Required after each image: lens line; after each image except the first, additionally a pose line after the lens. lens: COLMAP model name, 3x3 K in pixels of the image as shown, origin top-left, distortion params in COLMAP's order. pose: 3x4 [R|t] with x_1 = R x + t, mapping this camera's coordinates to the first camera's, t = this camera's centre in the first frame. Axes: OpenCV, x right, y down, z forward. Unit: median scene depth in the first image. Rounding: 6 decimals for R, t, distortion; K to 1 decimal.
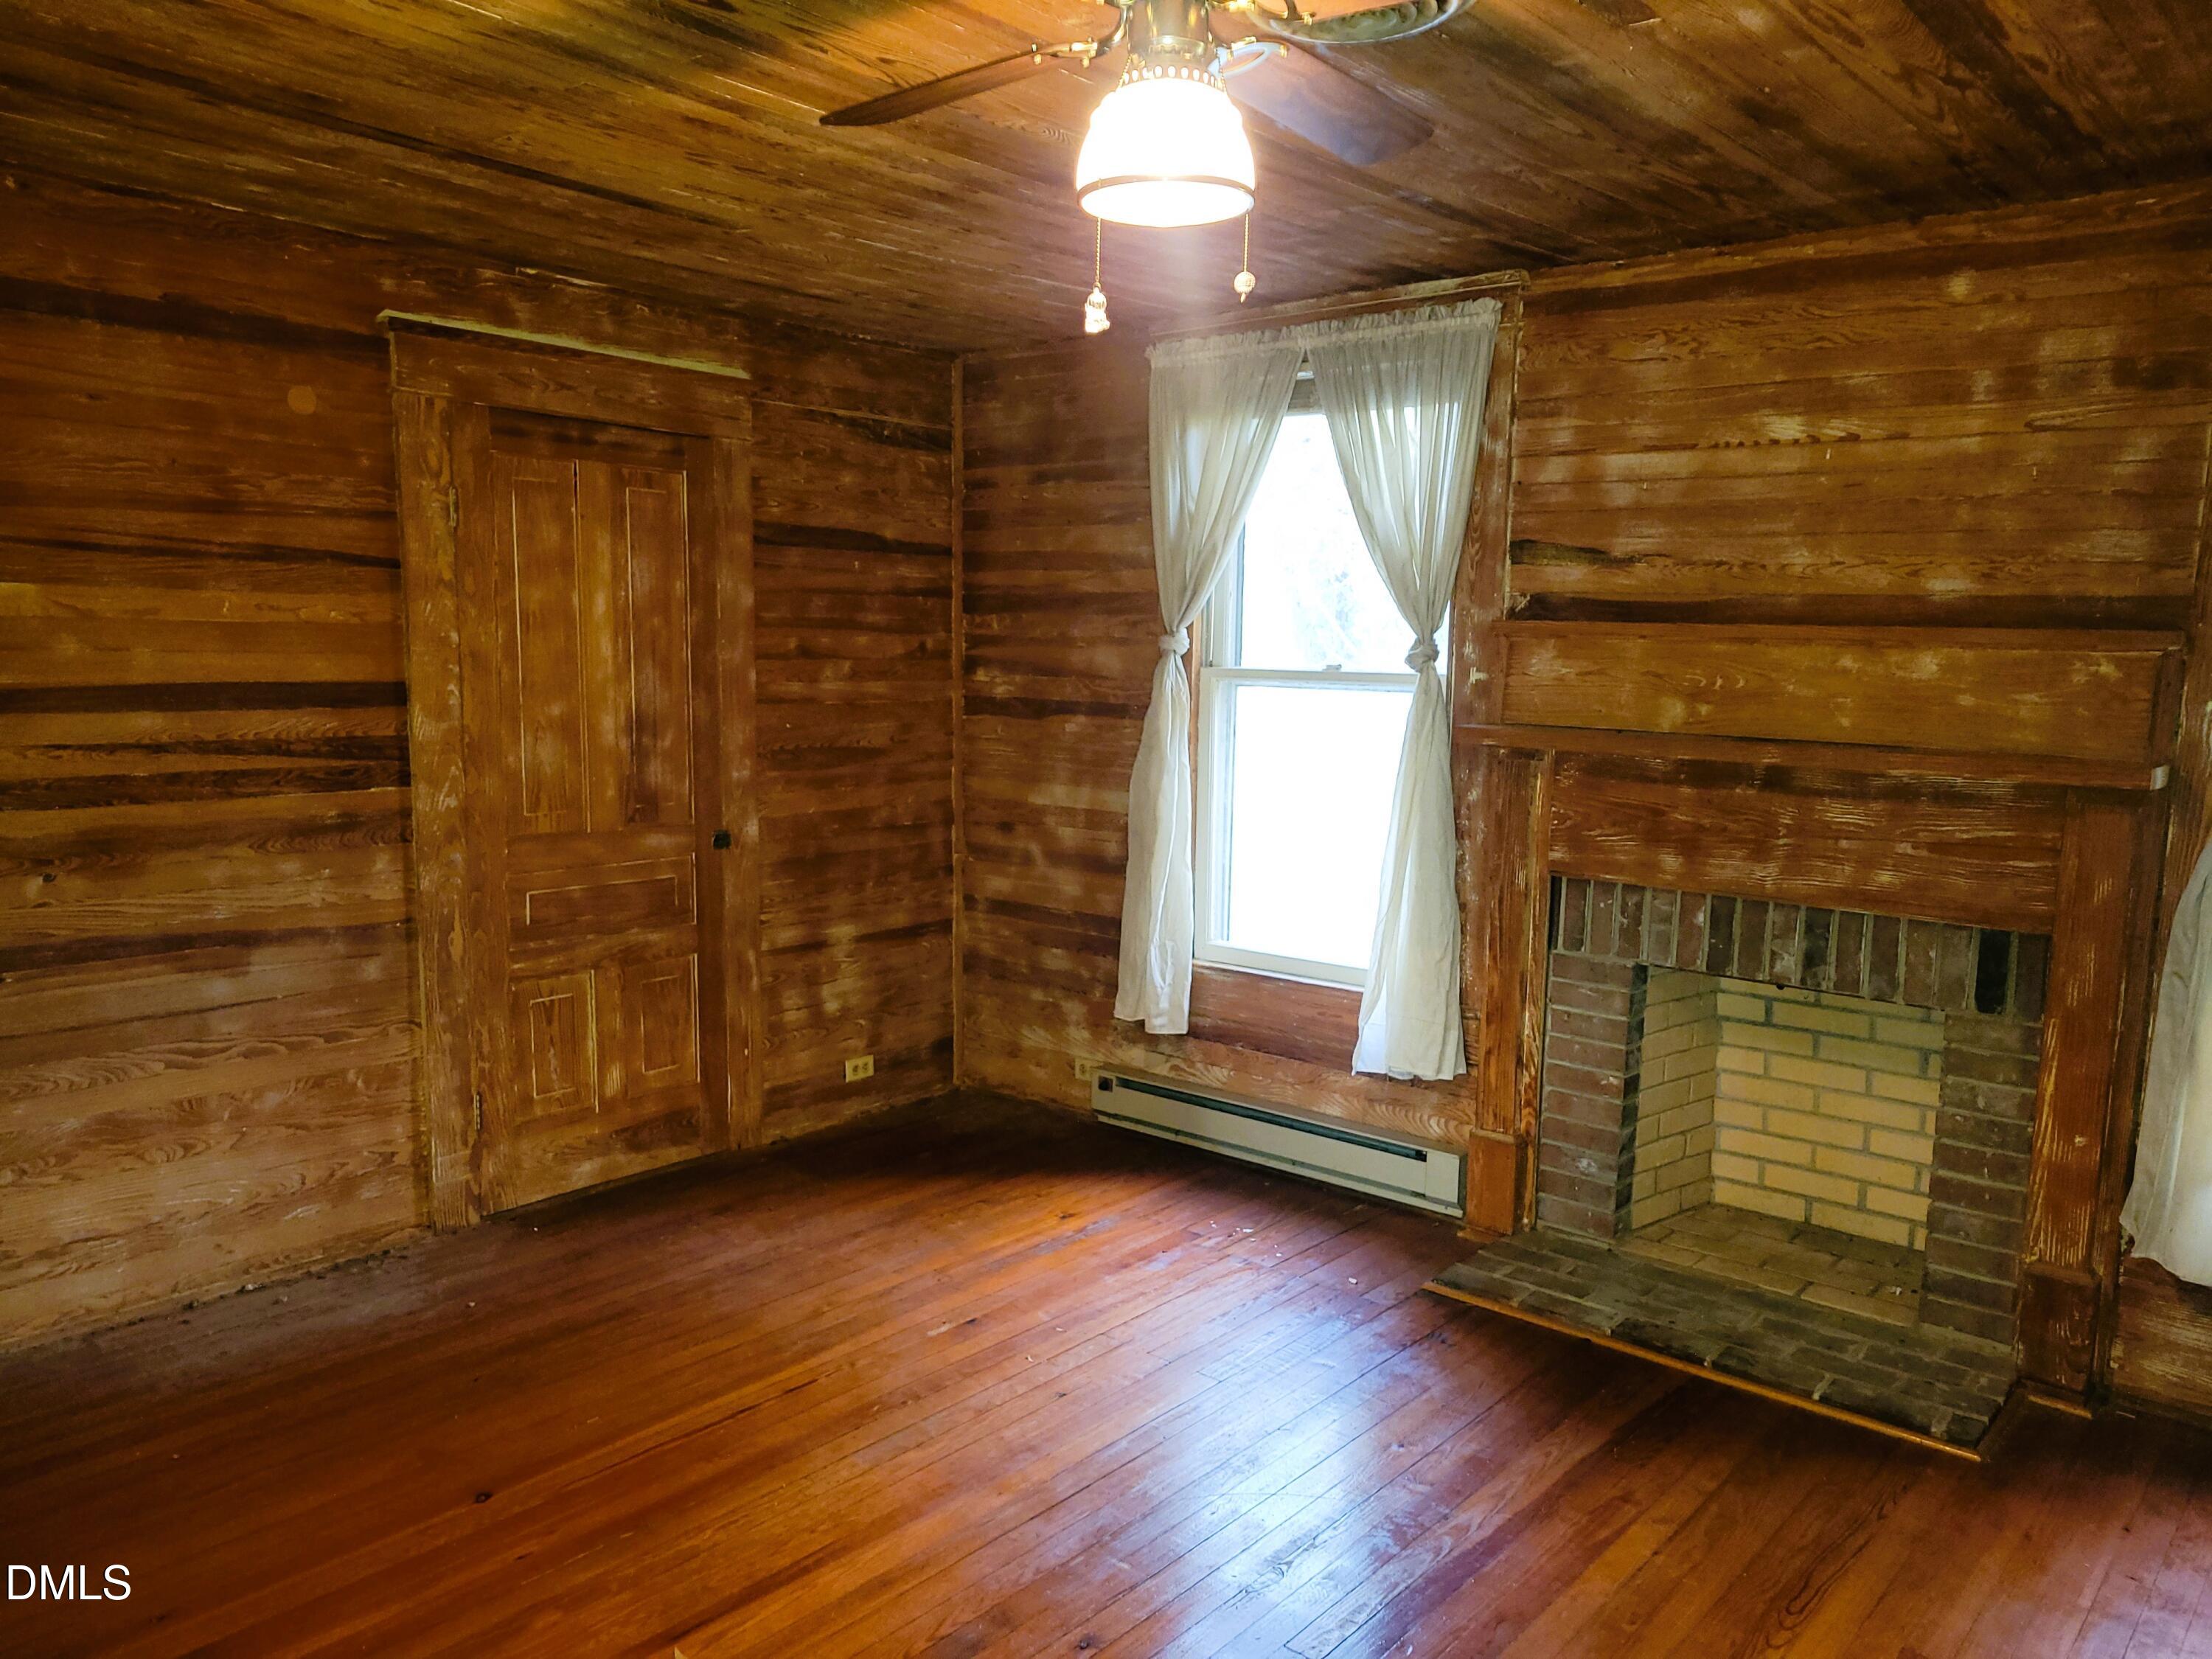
lens RADIAL K [[1667.1, 0, 1102.4], [0, 1667.1, 829.0], [0, 0, 1]] dist [0.046313, -0.028994]
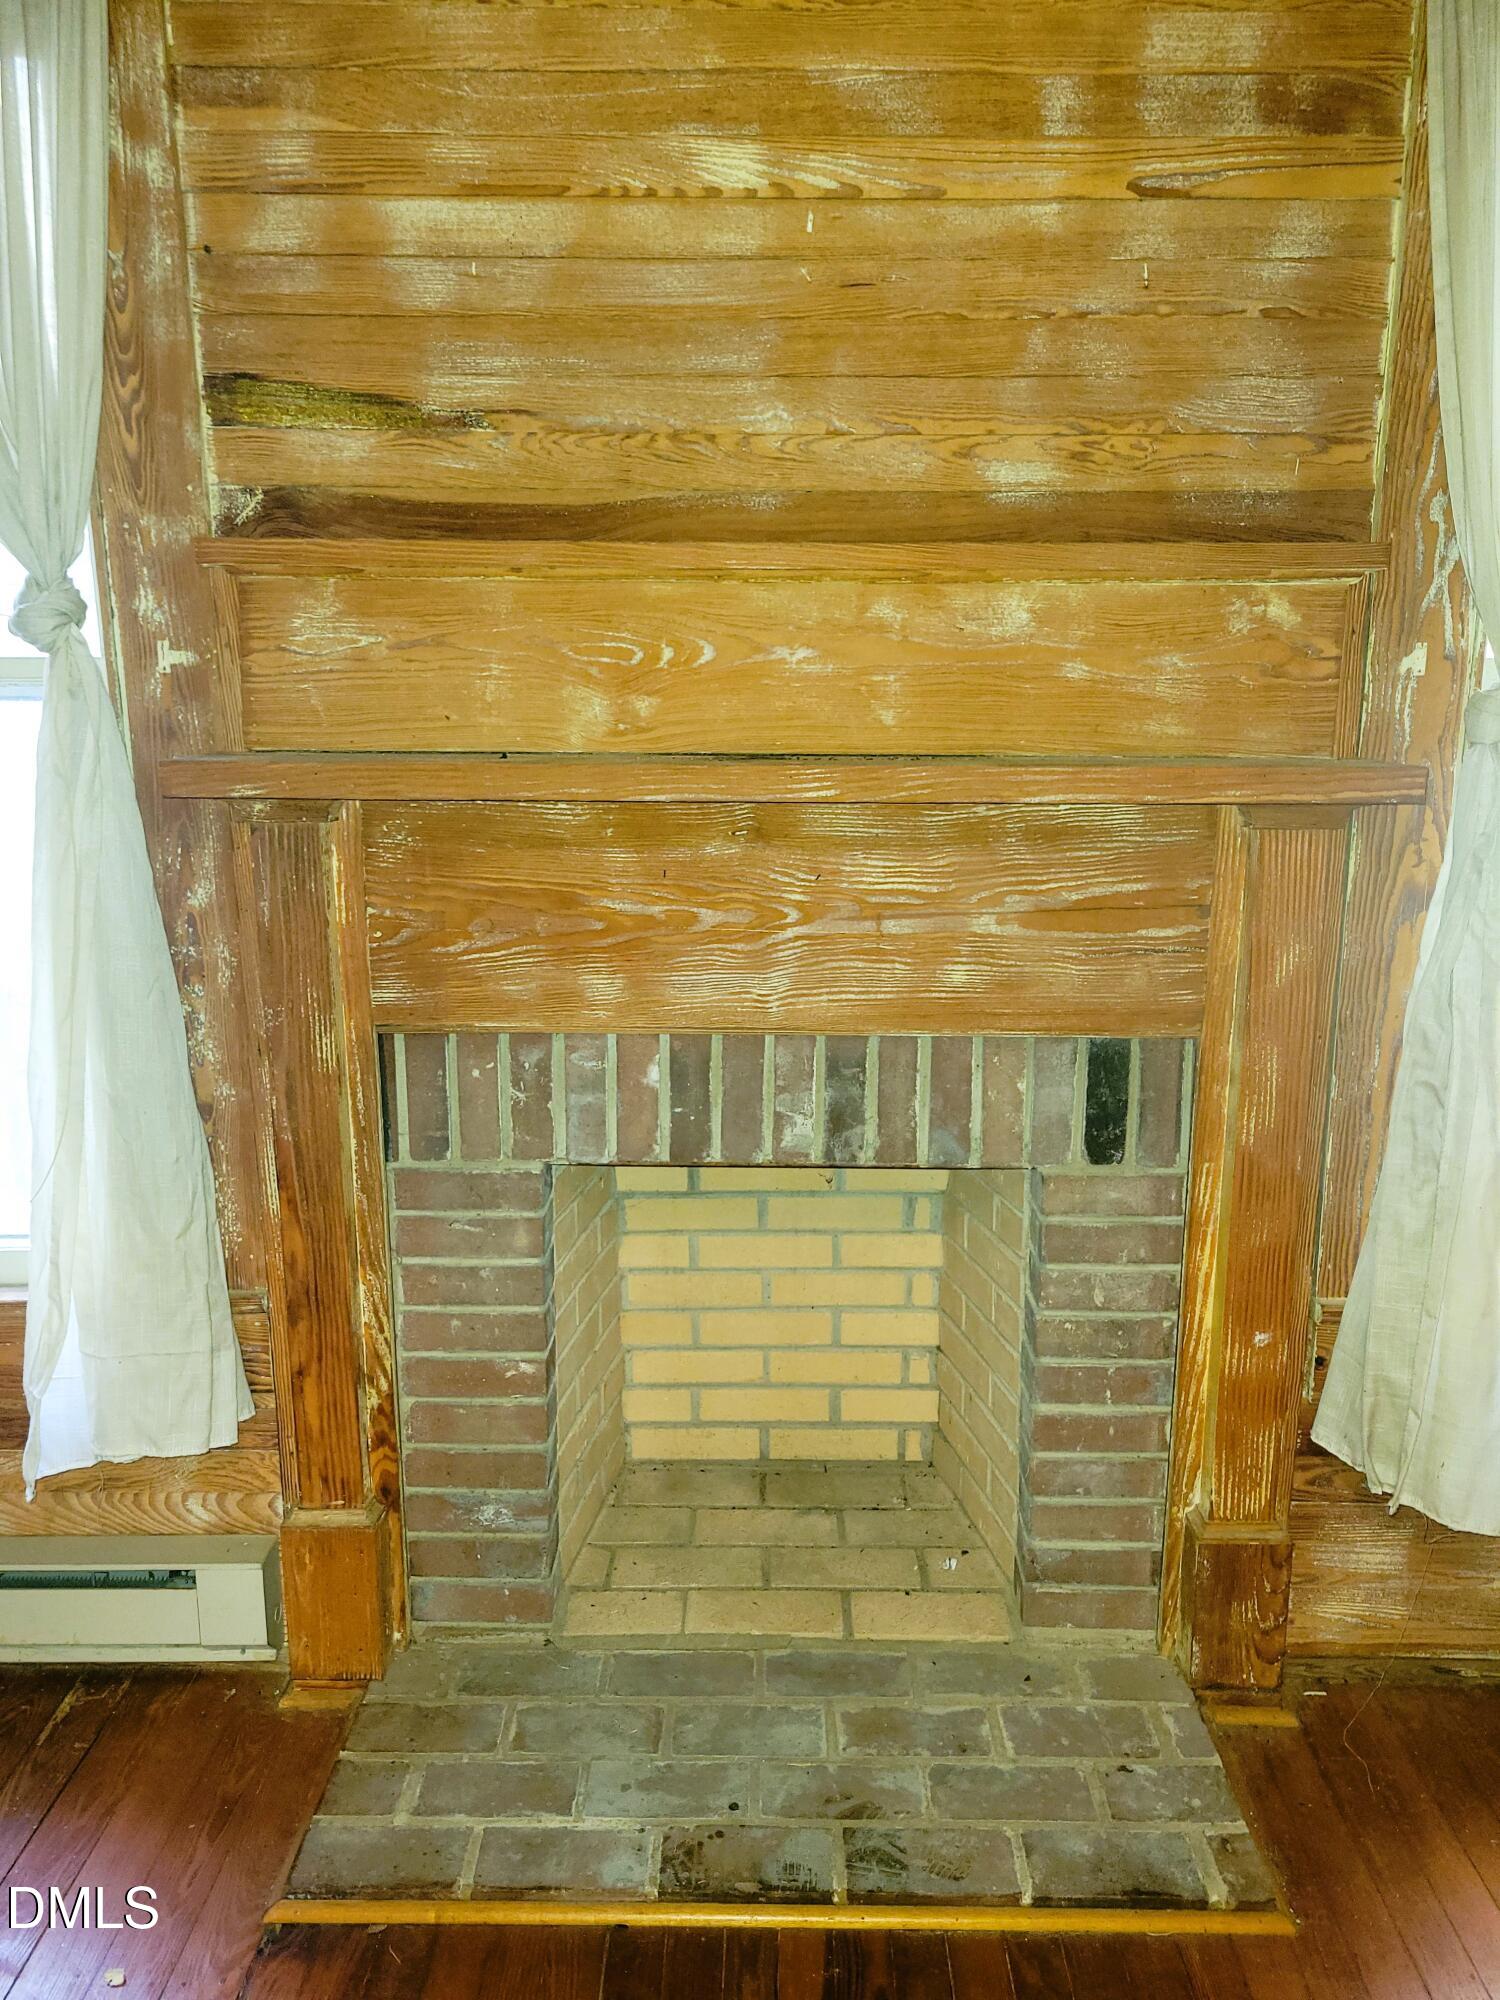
lens RADIAL K [[1507.3, 0, 743.2], [0, 1507.3, 1002.0], [0, 0, 1]] dist [0.046313, -0.028994]
pose [[0.771716, -0.158236, 0.615967, 0.067309], [0.091068, 0.986066, 0.139215, -0.042303], [-0.629413, -0.051339, 0.775373, 0.600100]]
